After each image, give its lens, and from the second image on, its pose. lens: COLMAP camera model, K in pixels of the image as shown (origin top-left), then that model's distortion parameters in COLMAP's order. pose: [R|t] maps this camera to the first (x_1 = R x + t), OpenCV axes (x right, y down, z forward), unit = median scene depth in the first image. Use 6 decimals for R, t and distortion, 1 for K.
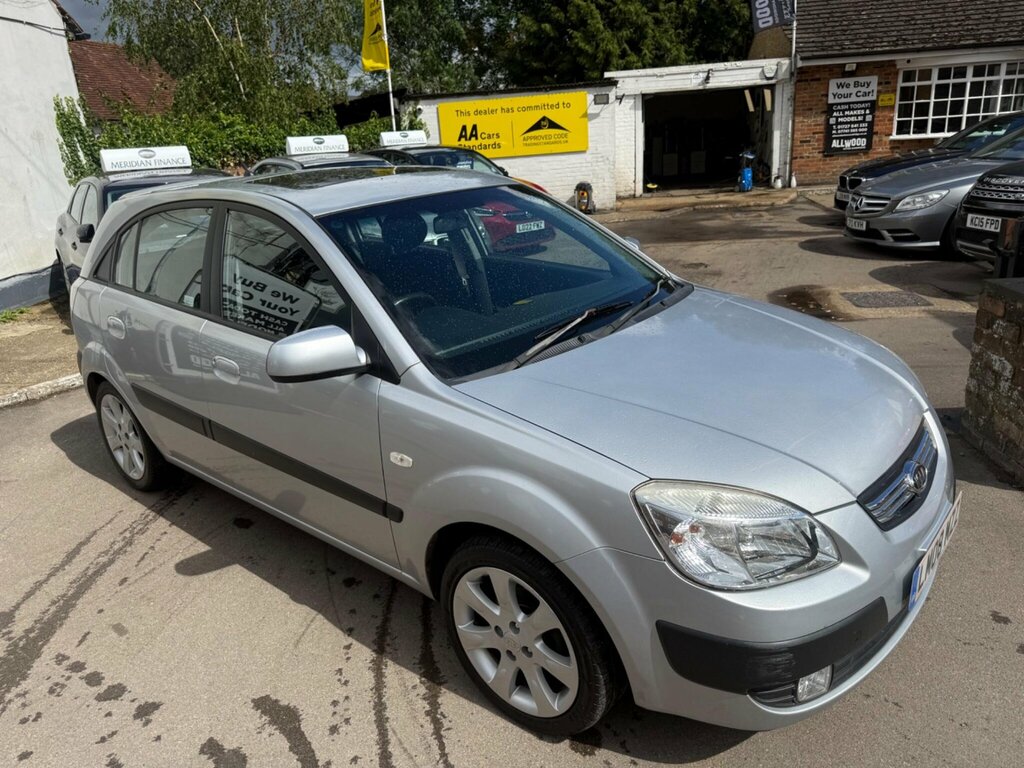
lens RADIAL K [[725.9, 0, 516.8], [0, 725.9, 384.2], [0, 0, 1]] dist [0.000940, -0.004559]
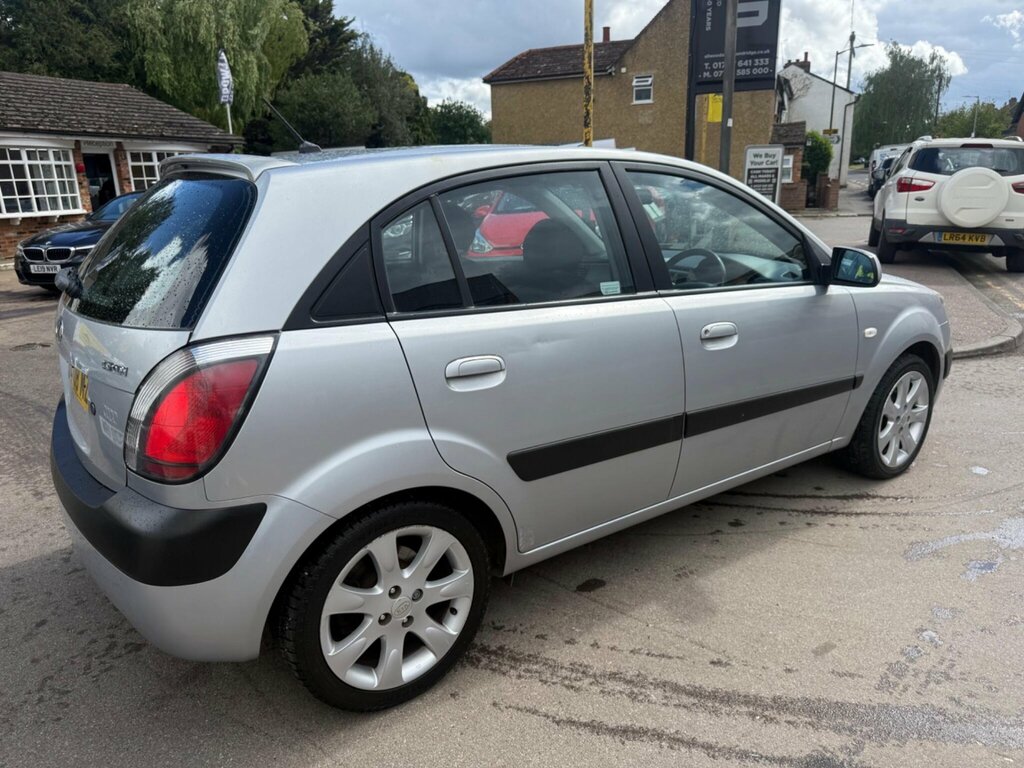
lens RADIAL K [[724.3, 0, 503.2], [0, 724.3, 386.3], [0, 0, 1]] dist [0.000829, -0.005039]
pose [[0.252248, -0.208211, 0.944997, -0.313377], [0.327513, 0.937311, 0.119095, -0.036993], [-0.910553, 0.279457, 0.304626, 0.230516]]
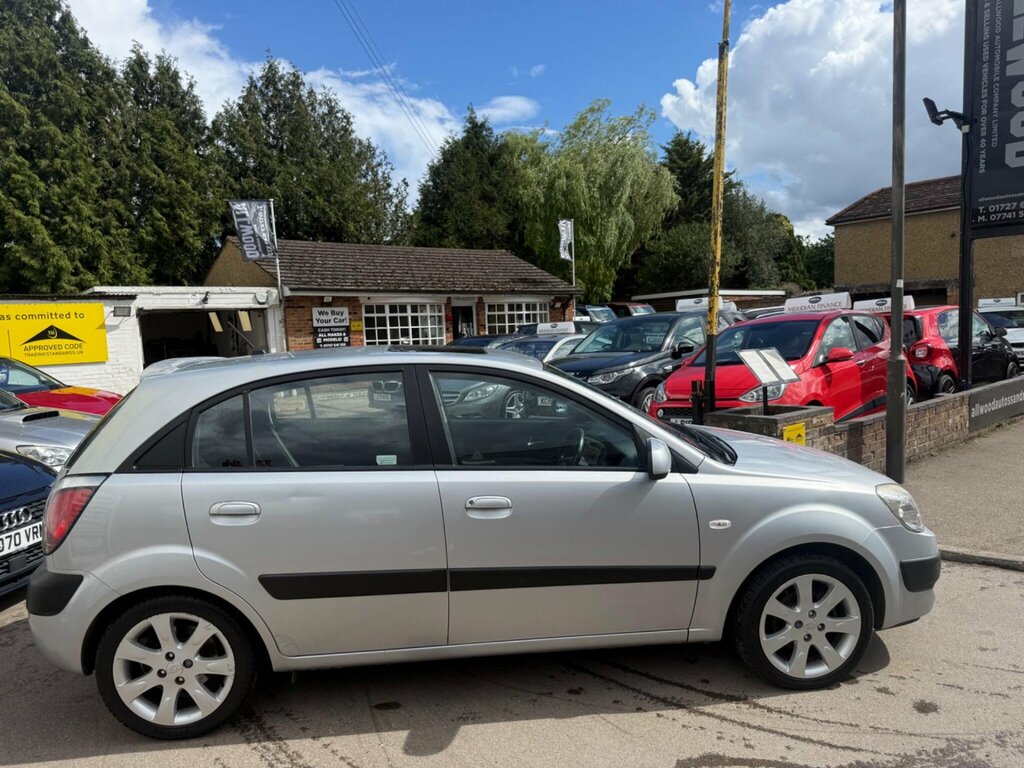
lens RADIAL K [[703.6, 0, 509.6], [0, 703.6, 397.0], [0, 0, 1]] dist [0.097413, -0.156178]
pose [[0.693513, -0.029703, 0.719832, -0.264394], [0.226336, 0.957545, -0.178549, 0.003866], [-0.683968, 0.286750, 0.670793, 0.051764]]
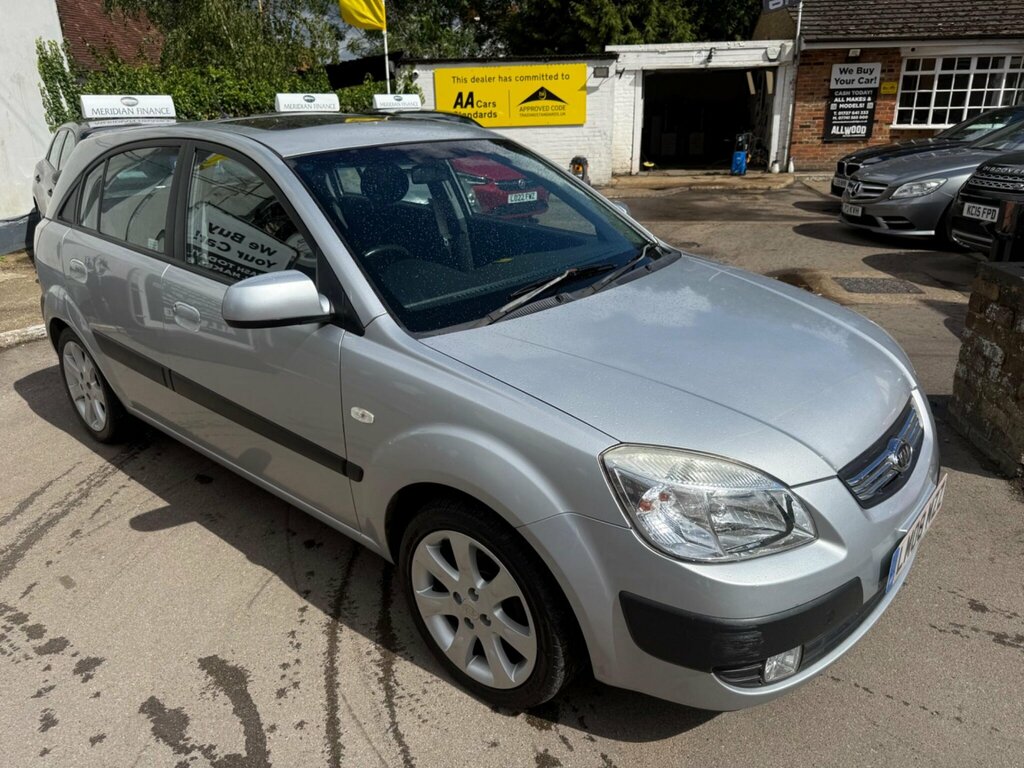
lens RADIAL K [[726.9, 0, 512.8], [0, 726.9, 380.9], [0, 0, 1]] dist [-0.001060, -0.005777]
pose [[0.998976, 0.043574, 0.012158, 0.004347], [-0.043880, 0.998695, 0.026138, 0.004849], [-0.011003, -0.026645, 0.999584, 0.009263]]
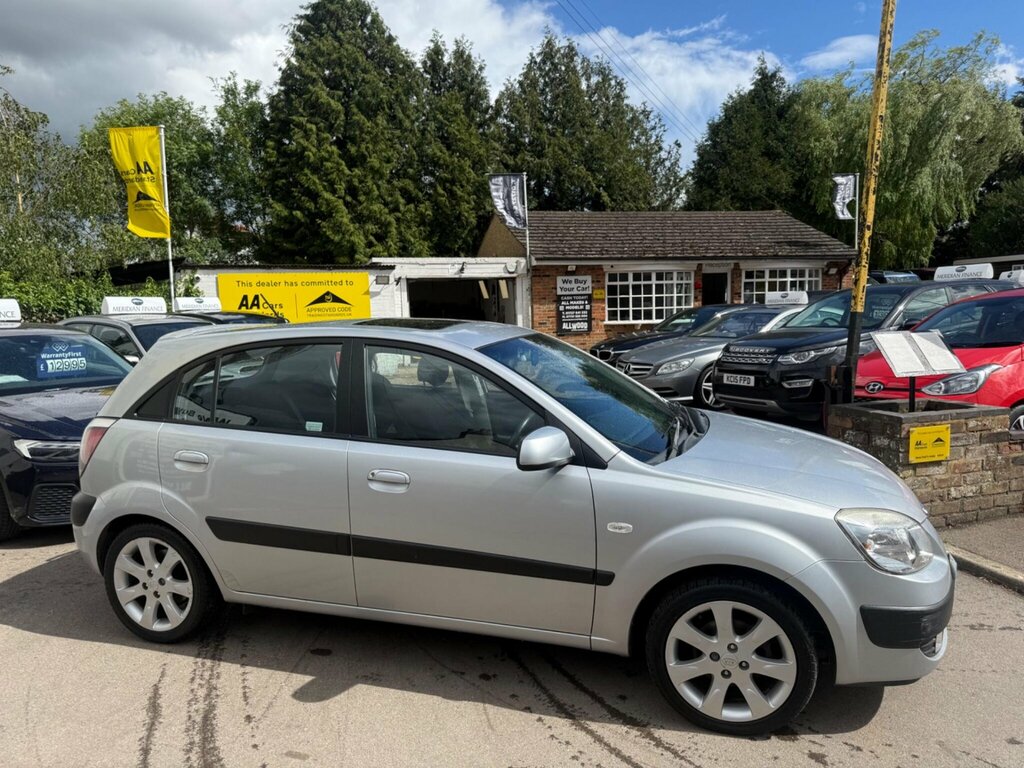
lens RADIAL K [[706.6, 0, 517.2], [0, 706.6, 387.4], [0, 0, 1]] dist [0.100397, -0.151746]
pose [[0.919513, -0.001358, 0.393057, -0.150665], [0.091805, 0.973077, -0.211405, 0.020579], [-0.382188, 0.230474, 0.894882, -0.019438]]
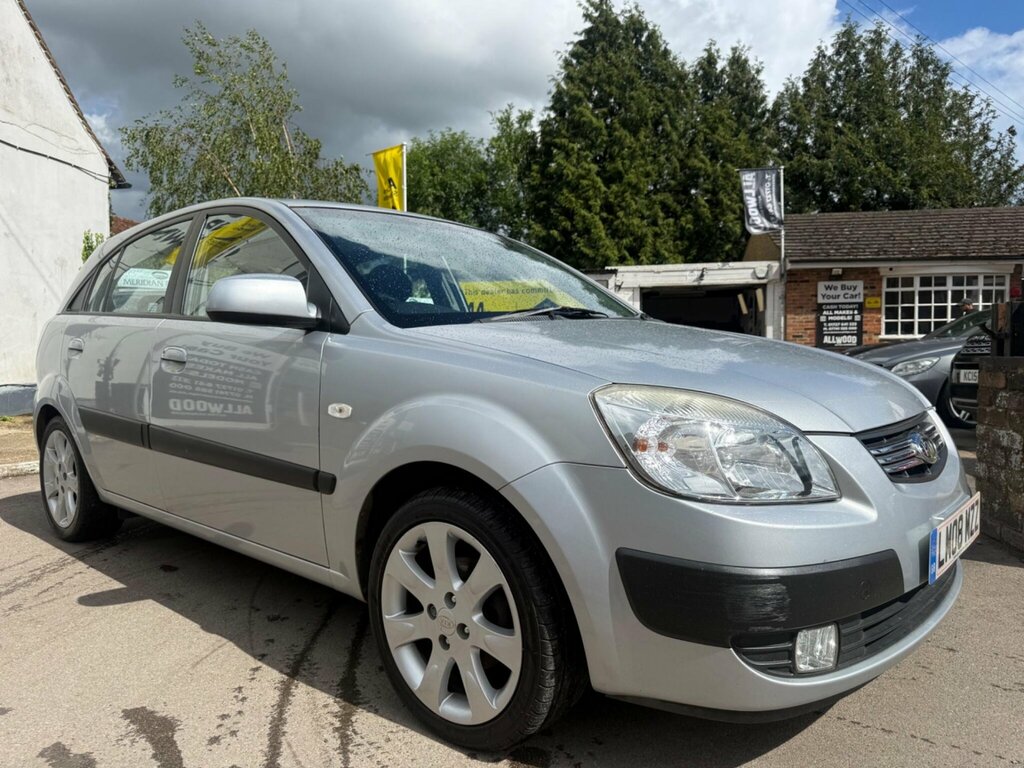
lens RADIAL K [[727.3, 0, 513.7], [0, 727.3, 385.5], [0, 0, 1]] dist [0.009614, -0.026211]
pose [[0.998341, 0.056349, -0.011815, 0.011059], [-0.057443, 0.960992, -0.270545, 0.055895], [-0.003891, 0.270775, 0.962635, 0.024487]]
